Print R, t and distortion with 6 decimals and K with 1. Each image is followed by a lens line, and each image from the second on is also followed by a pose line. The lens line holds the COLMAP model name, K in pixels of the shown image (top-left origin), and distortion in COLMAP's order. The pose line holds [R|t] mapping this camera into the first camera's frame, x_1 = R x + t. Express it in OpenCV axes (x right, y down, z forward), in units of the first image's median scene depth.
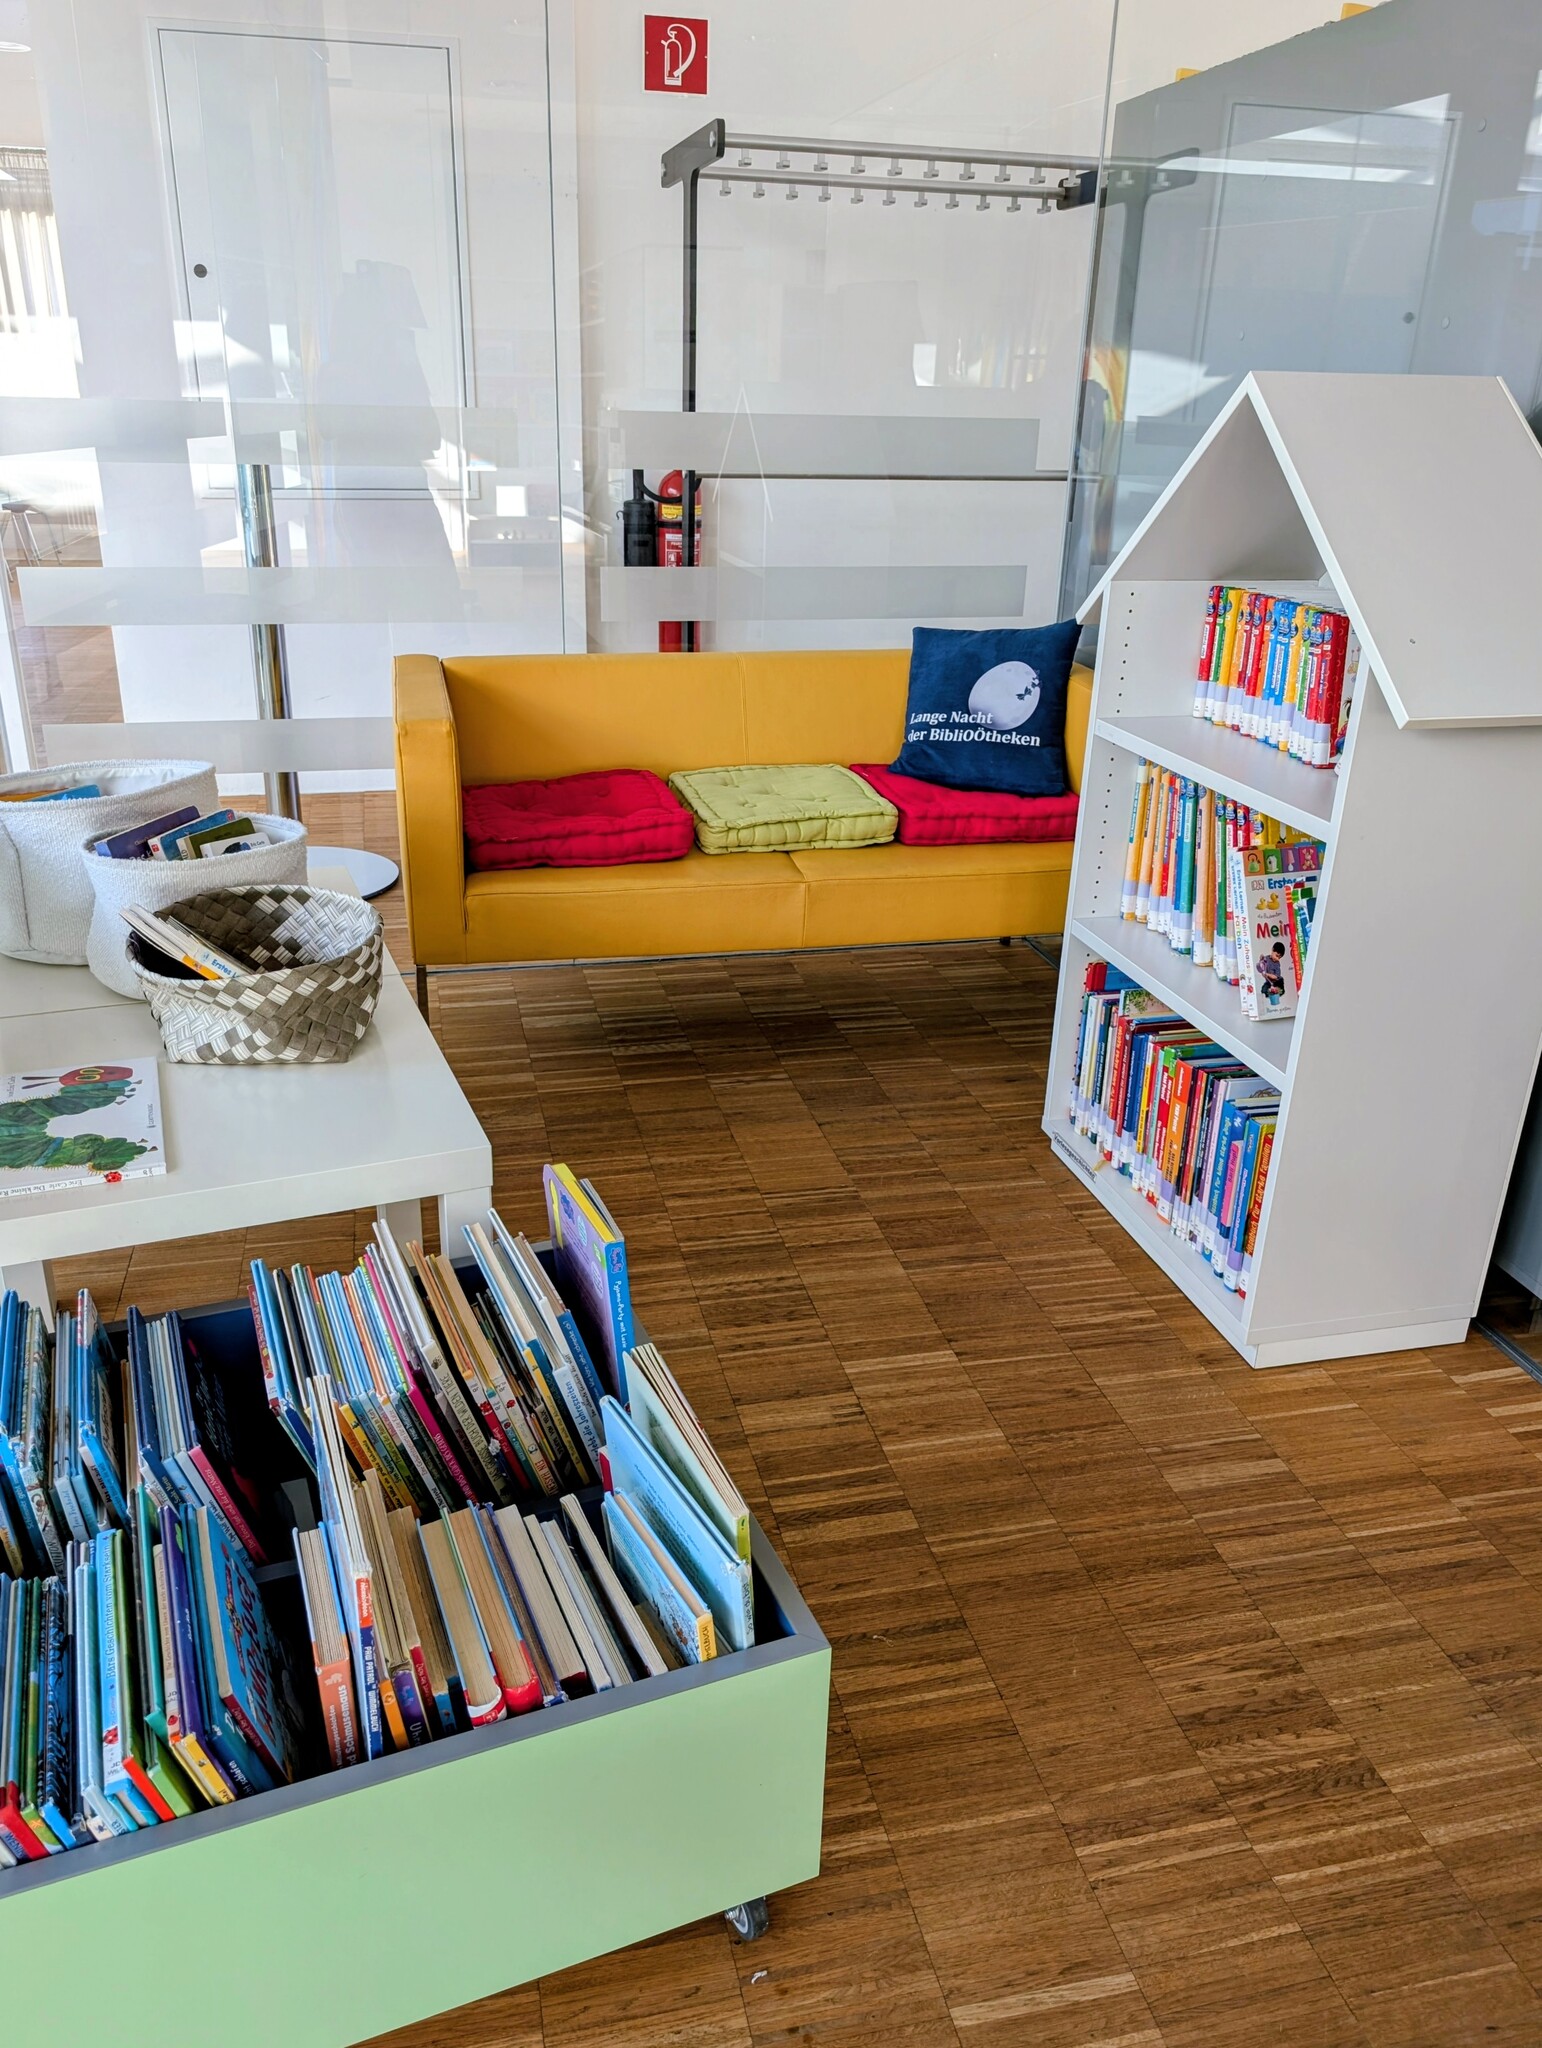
lens RADIAL K [[1505.5, 0, 762.8], [0, 1505.5, 1021.6], [0, 0, 1]] dist [0.020881, -0.017911]
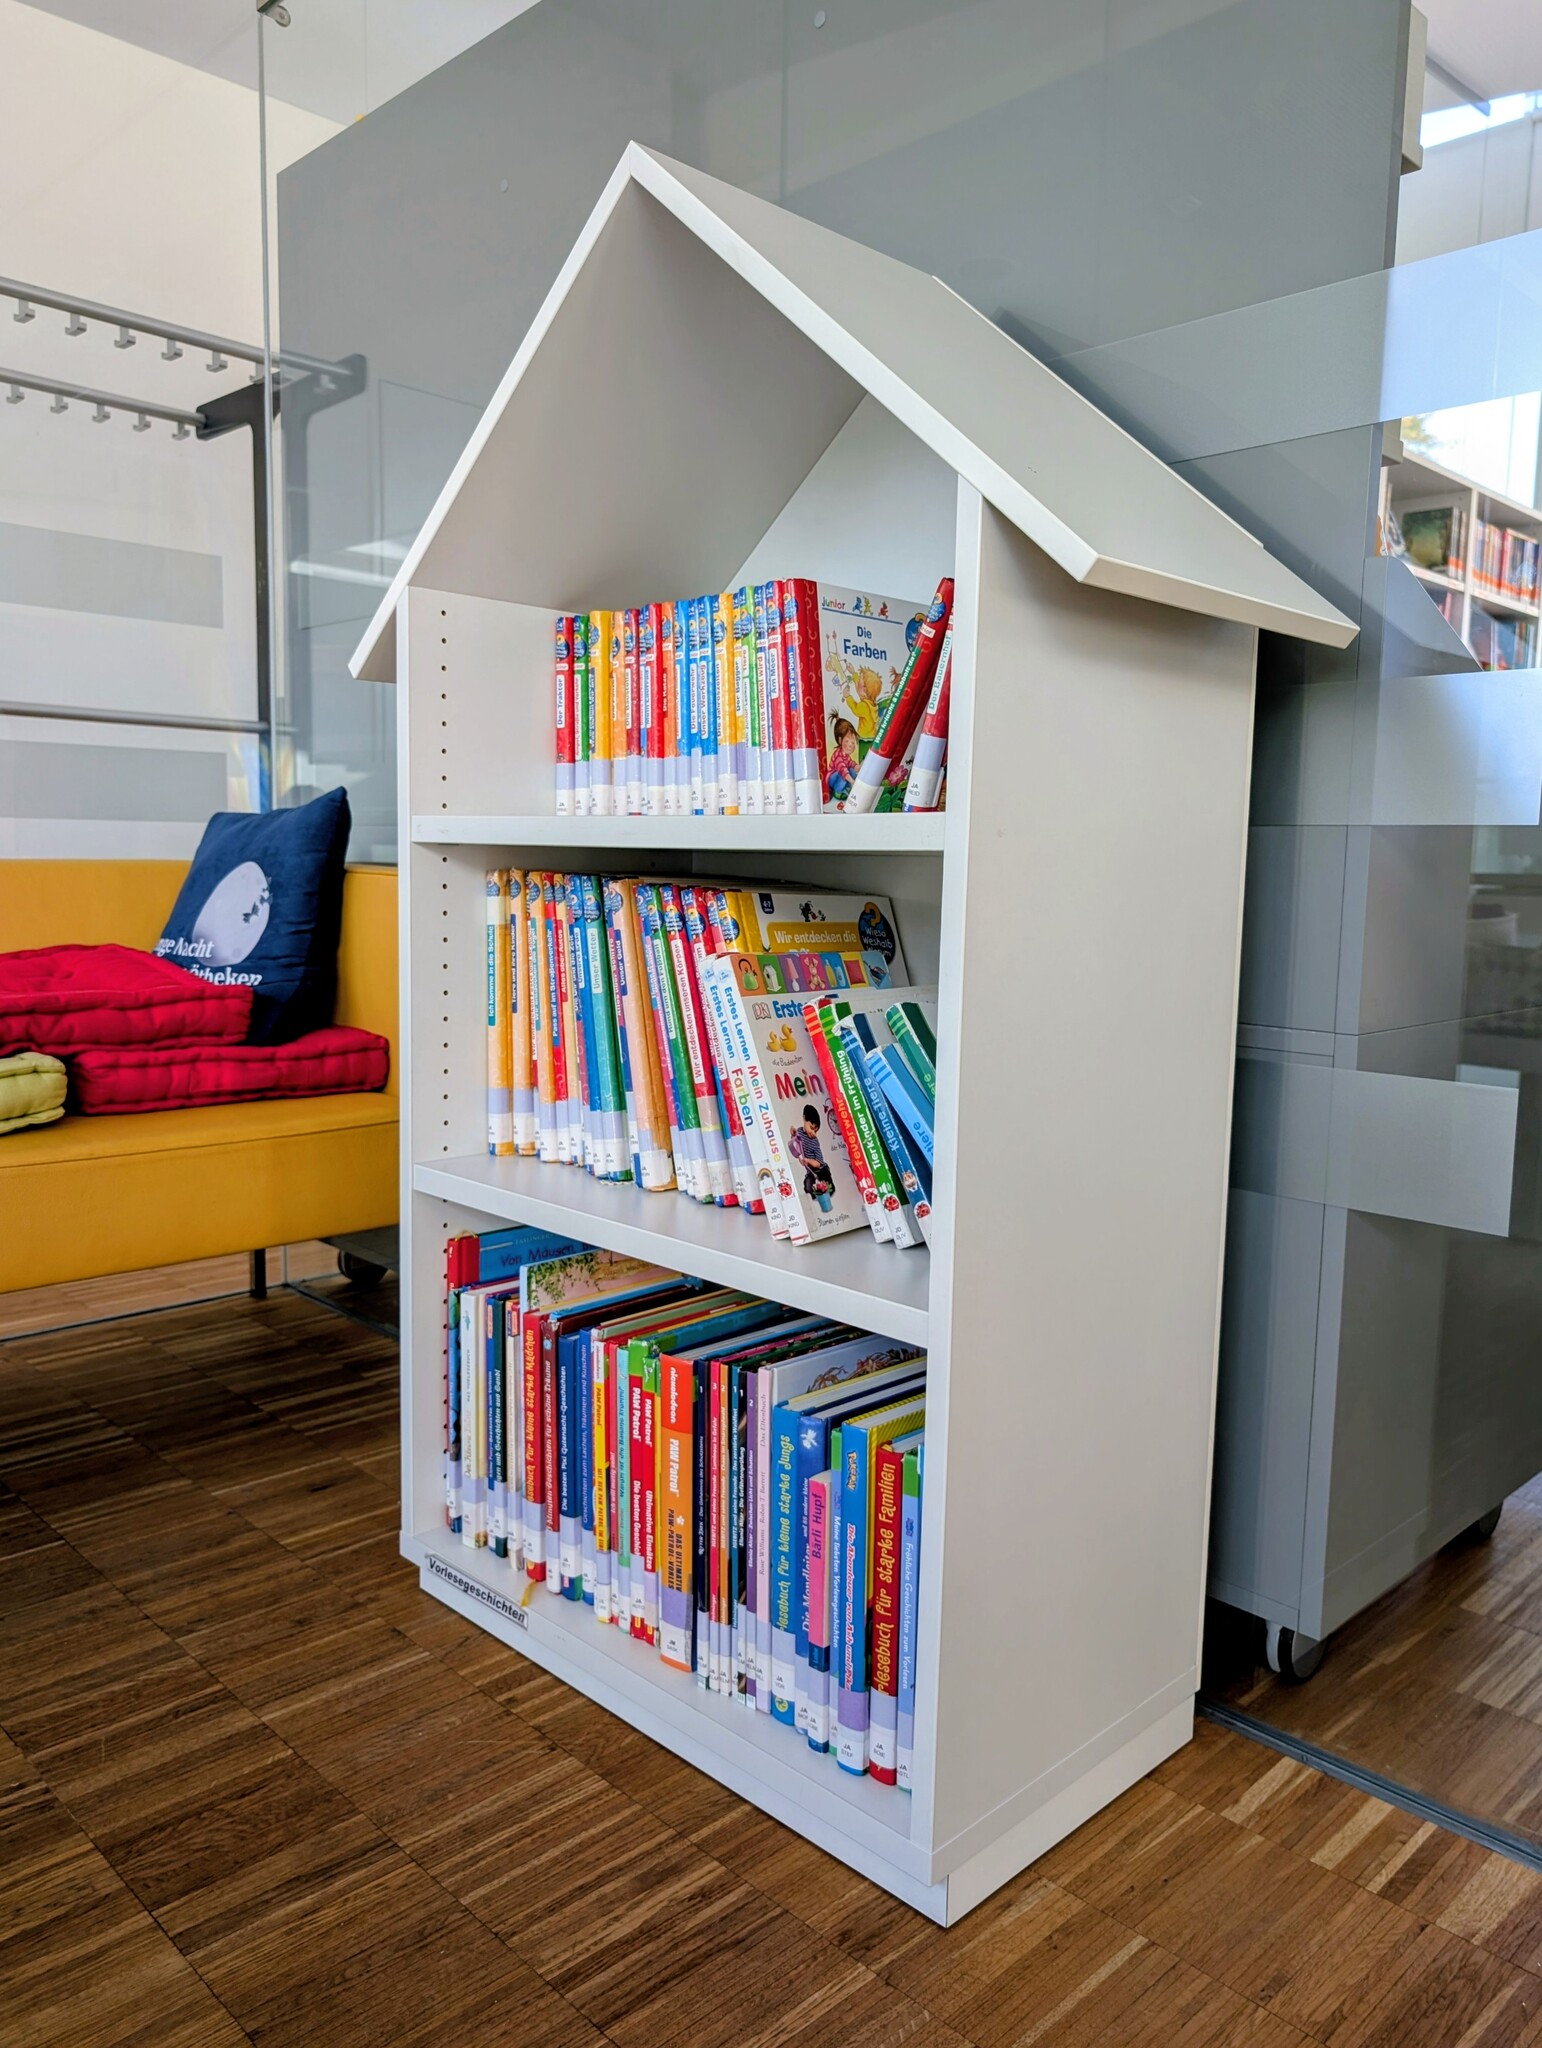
lens RADIAL K [[1505.5, 0, 764.0], [0, 1505.5, 1014.9], [0, 0, 1]] dist [0.020881, -0.017911]
pose [[0.859482, -0.067163, 0.506734, 0.033794], [0.202552, 0.954930, -0.216984, 0.032379], [-0.469322, 0.289134, 0.834349, 0.468492]]
